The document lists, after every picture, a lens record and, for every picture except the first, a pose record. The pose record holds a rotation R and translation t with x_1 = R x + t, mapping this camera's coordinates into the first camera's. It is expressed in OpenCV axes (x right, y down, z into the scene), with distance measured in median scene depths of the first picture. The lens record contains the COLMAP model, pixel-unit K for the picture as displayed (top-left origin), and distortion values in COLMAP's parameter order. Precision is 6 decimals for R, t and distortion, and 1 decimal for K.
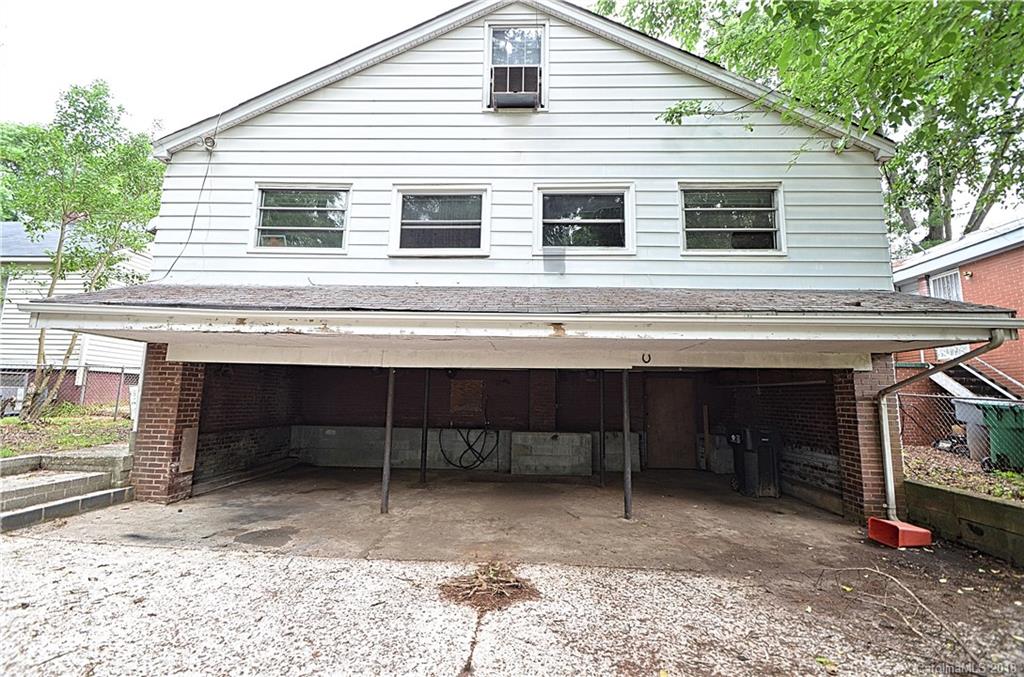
lens RADIAL K [[447.6, 0, 513.4], [0, 447.6, 332.5], [0, 0, 1]] dist [0.009884, -0.013381]
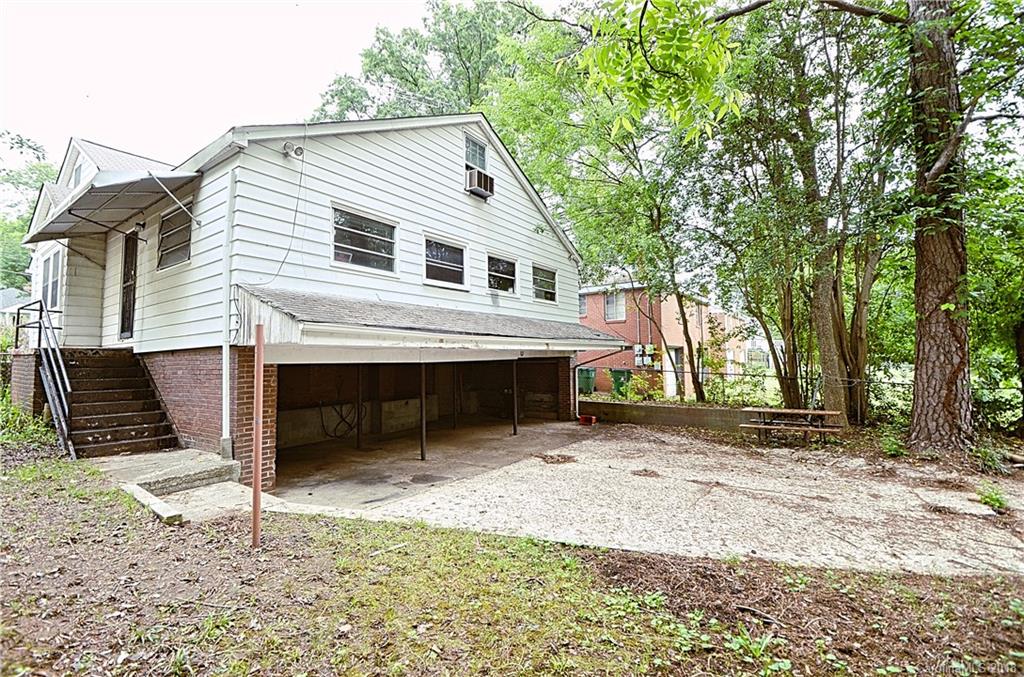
lens RADIAL K [[447.6, 0, 513.4], [0, 447.6, 332.5], [0, 0, 1]] dist [0.009884, -0.013381]
pose [[0.547731, 0.020640, 0.836400, -1.274893], [-0.095578, 0.994695, 0.038044, -0.097510], [-0.831177, -0.100779, 0.546798, -0.021149]]
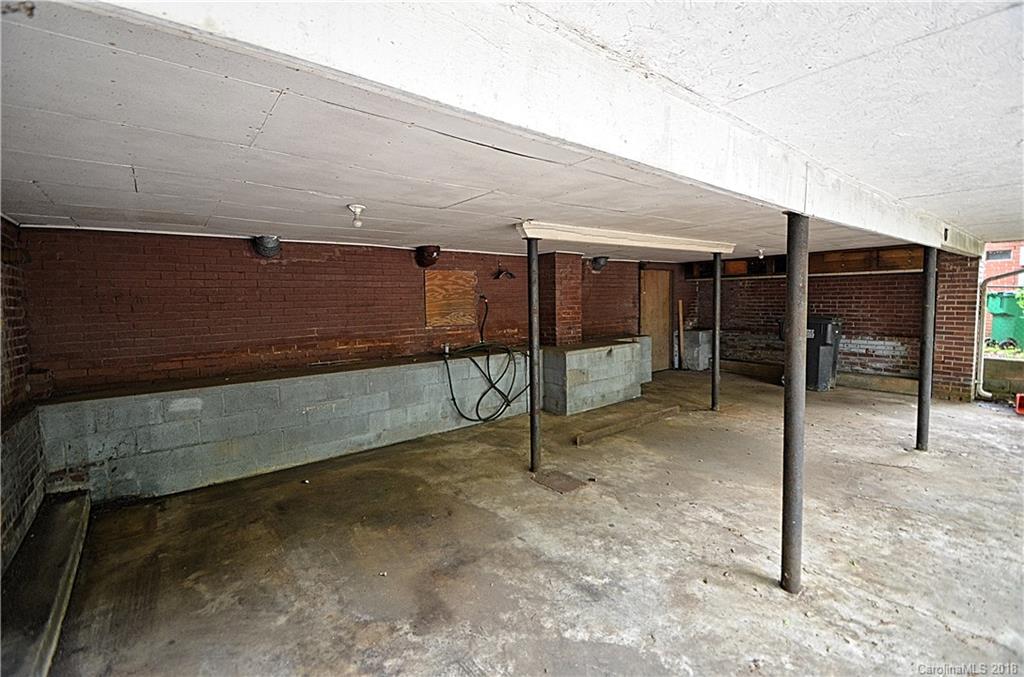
lens RADIAL K [[447.6, 0, 513.4], [0, 447.6, 332.5], [0, 0, 1]] dist [0.009884, -0.013381]
pose [[0.762786, -0.081792, 0.641457, -0.659348], [-0.061948, 0.978164, 0.198390, 0.106578], [-0.643677, -0.191066, 0.741063, 0.837354]]
